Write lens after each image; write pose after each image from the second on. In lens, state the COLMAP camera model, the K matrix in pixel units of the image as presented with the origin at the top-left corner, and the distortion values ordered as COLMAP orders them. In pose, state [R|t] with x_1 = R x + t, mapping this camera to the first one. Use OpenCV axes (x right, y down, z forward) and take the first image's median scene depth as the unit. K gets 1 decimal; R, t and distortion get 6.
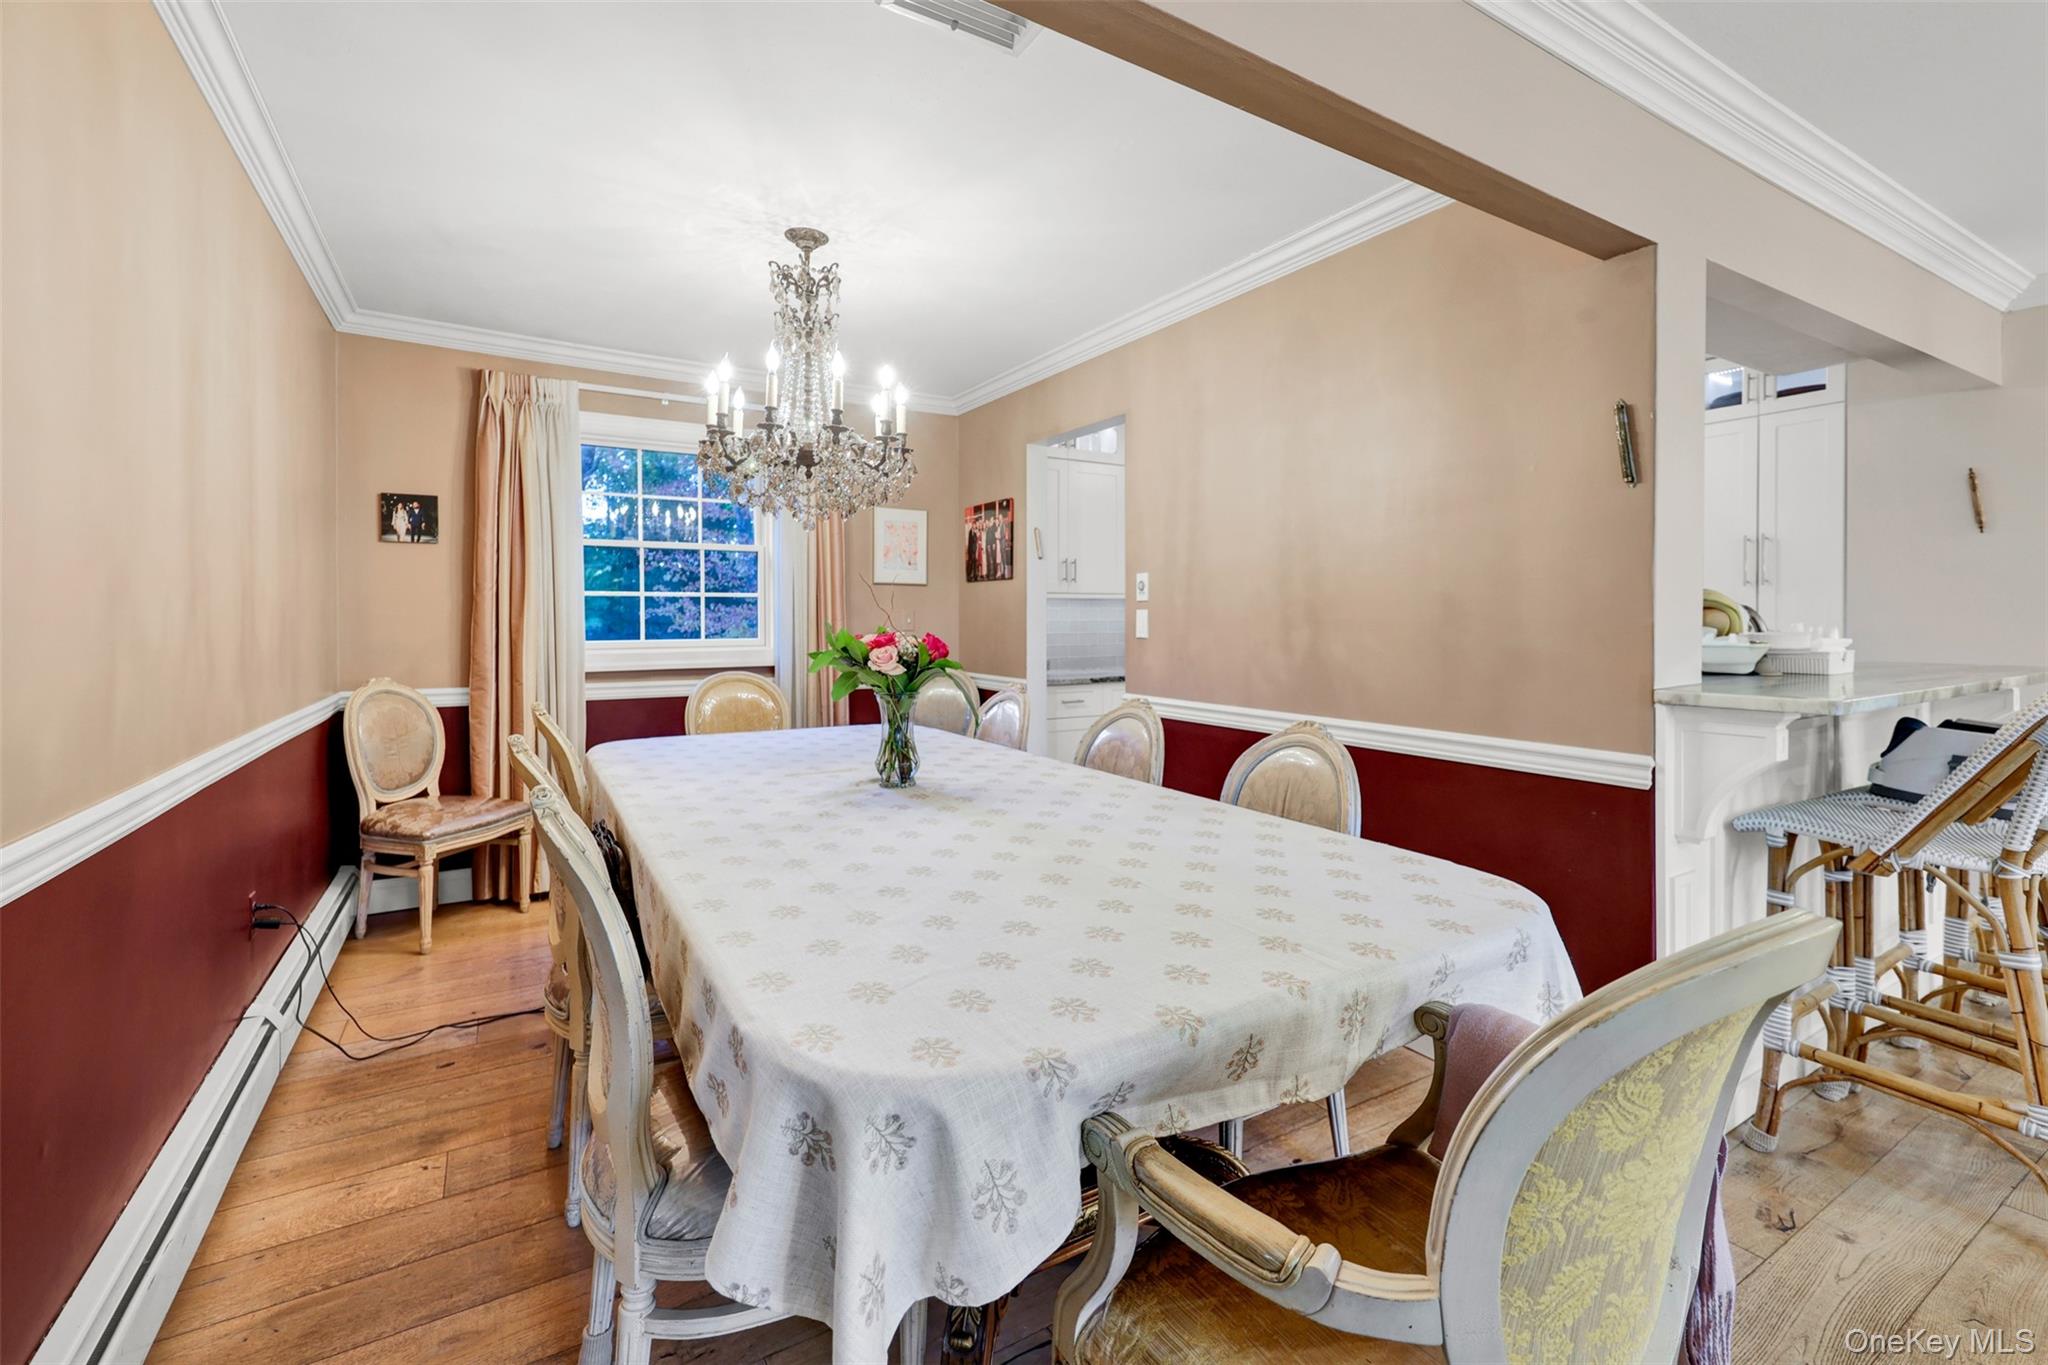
lens RADIAL K [[896.2, 0, 1045.1], [0, 896.2, 635.2], [0, 0, 1]] dist [0.002328, 0.000715]
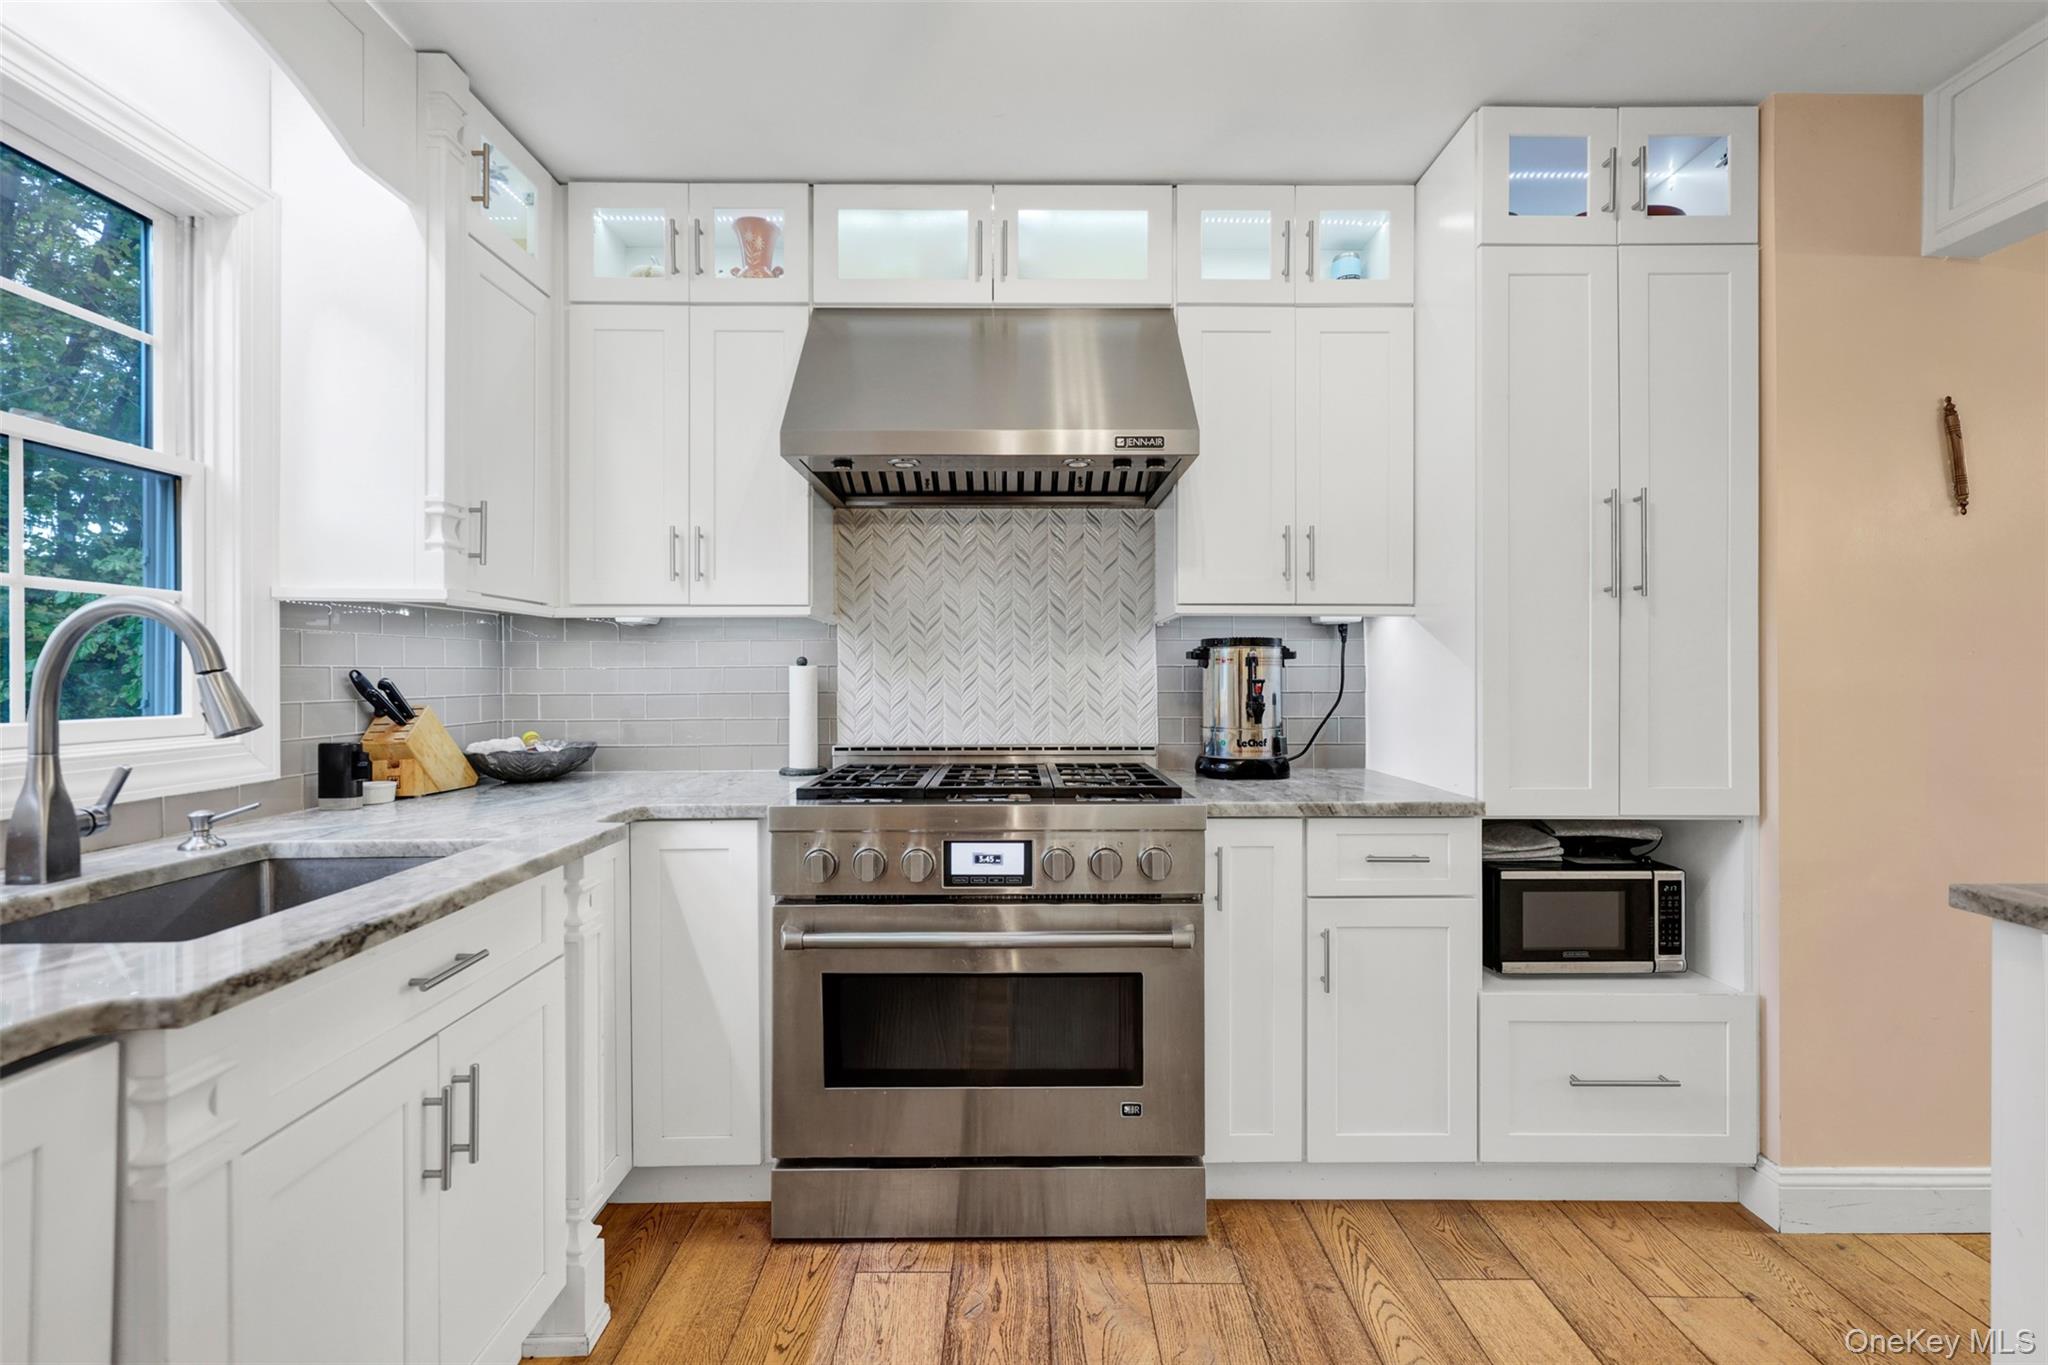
lens RADIAL K [[882.3, 0, 1026.9], [0, 882.3, 676.7], [0, 0, 1]] dist [-0.000332, -0.000126]
pose [[0.513987, 0.006056, 0.857777, 0.264484], [0.014026, 0.999782, -0.015463, -0.010672], [-0.857683, 0.019979, 0.513790, 1.224813]]
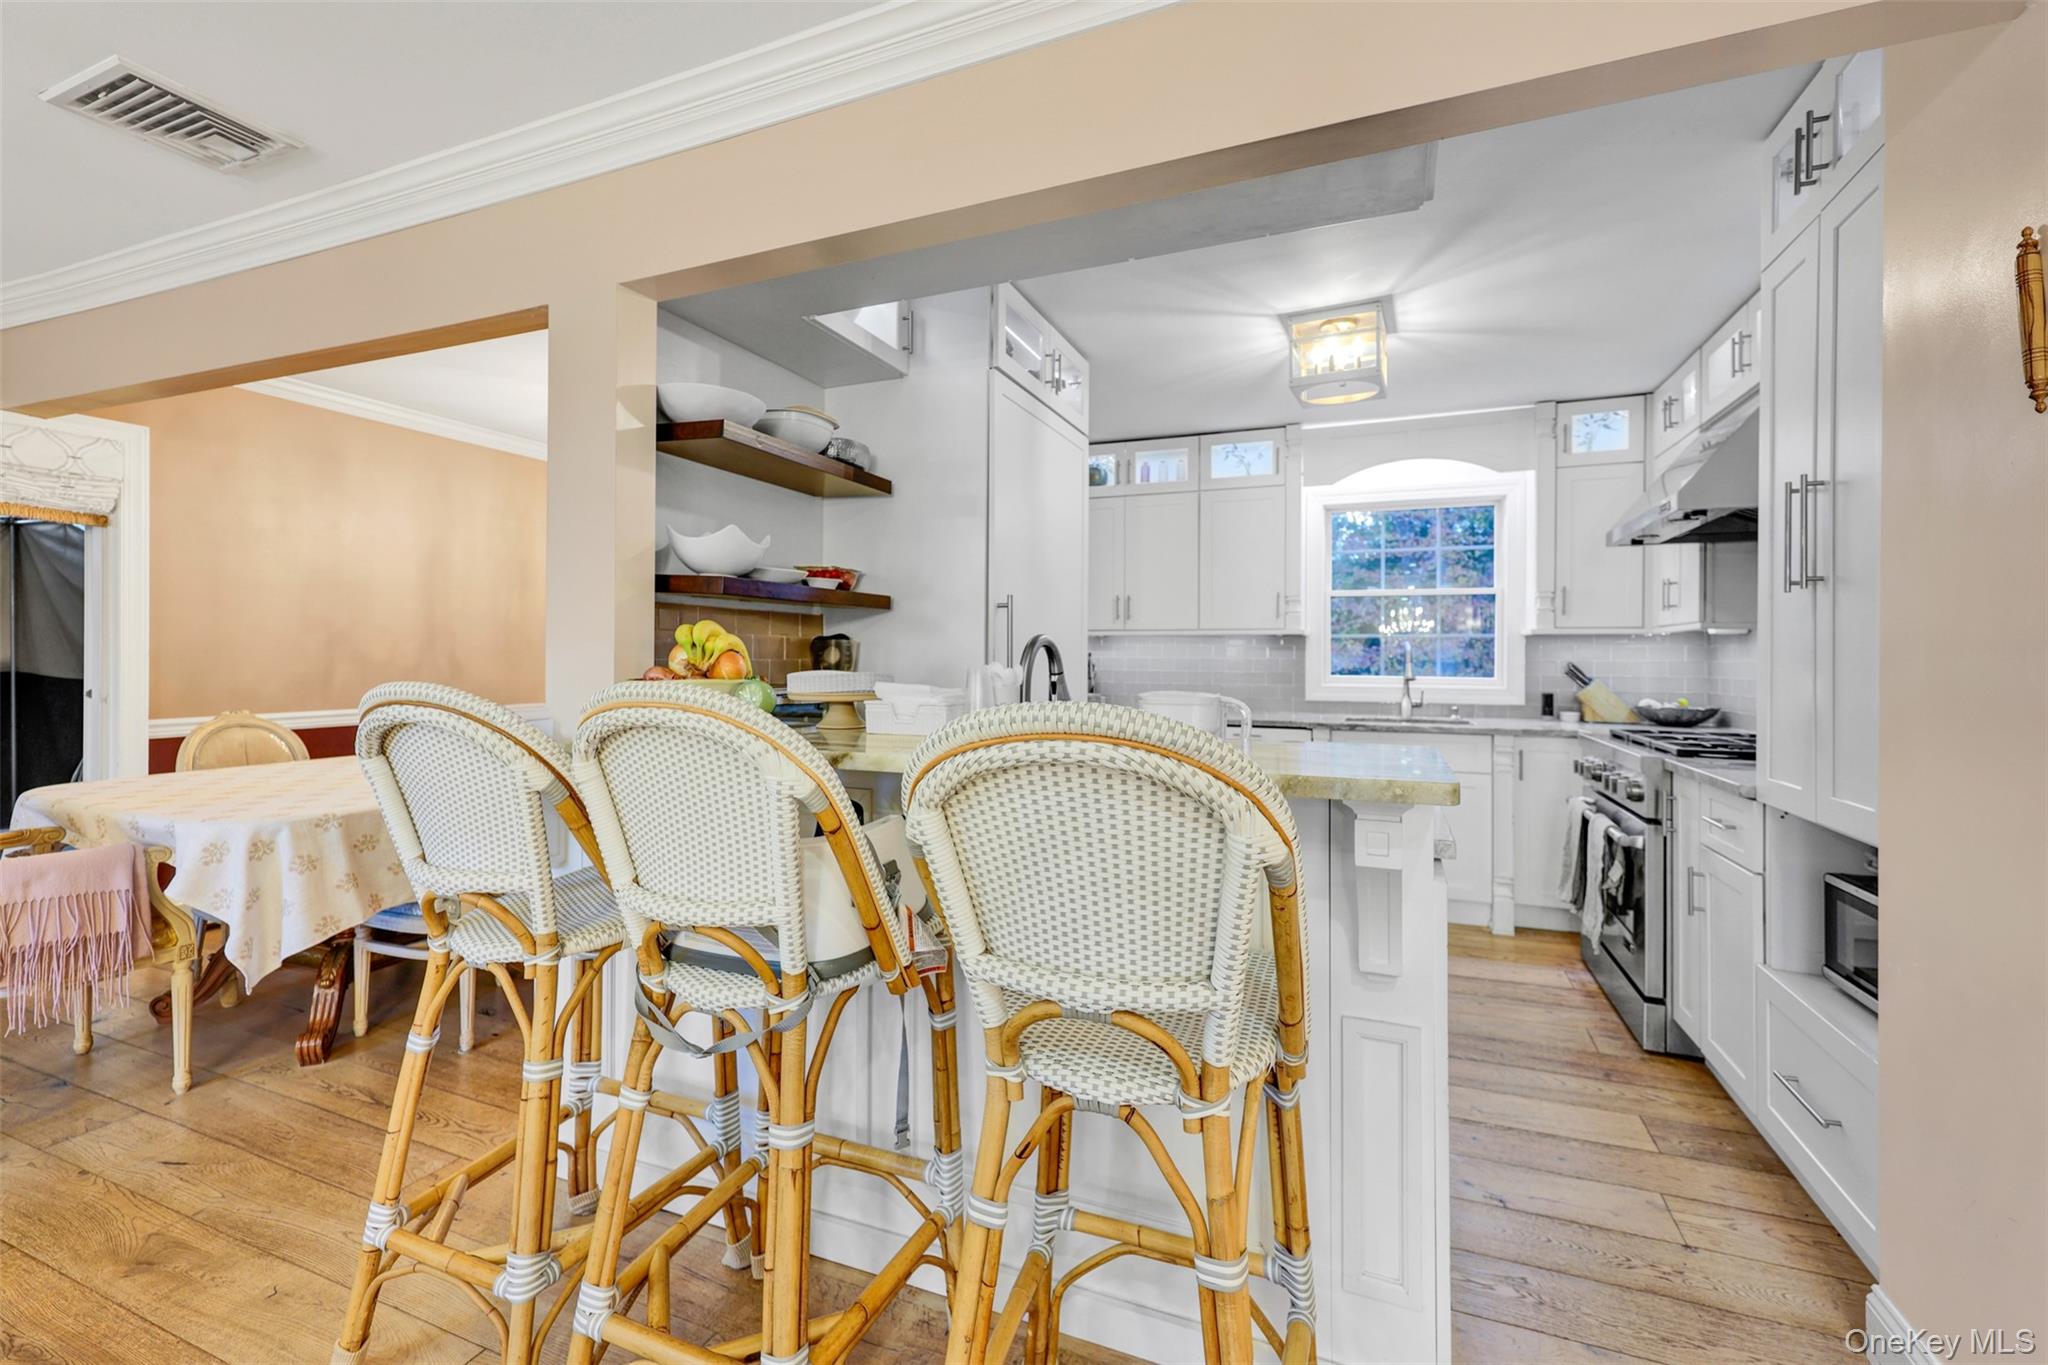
lens RADIAL K [[872.0, 0, 1040.8], [0, 872.0, 649.7], [0, 0, 1]] dist [-0.002568, 0.000030]
pose [[0.607907, 0.000700, -0.794008, 1.083414], [-0.021880, 0.999635, -0.015870, -0.010903], [0.793707, 0.027020, 0.607700, 0.490708]]
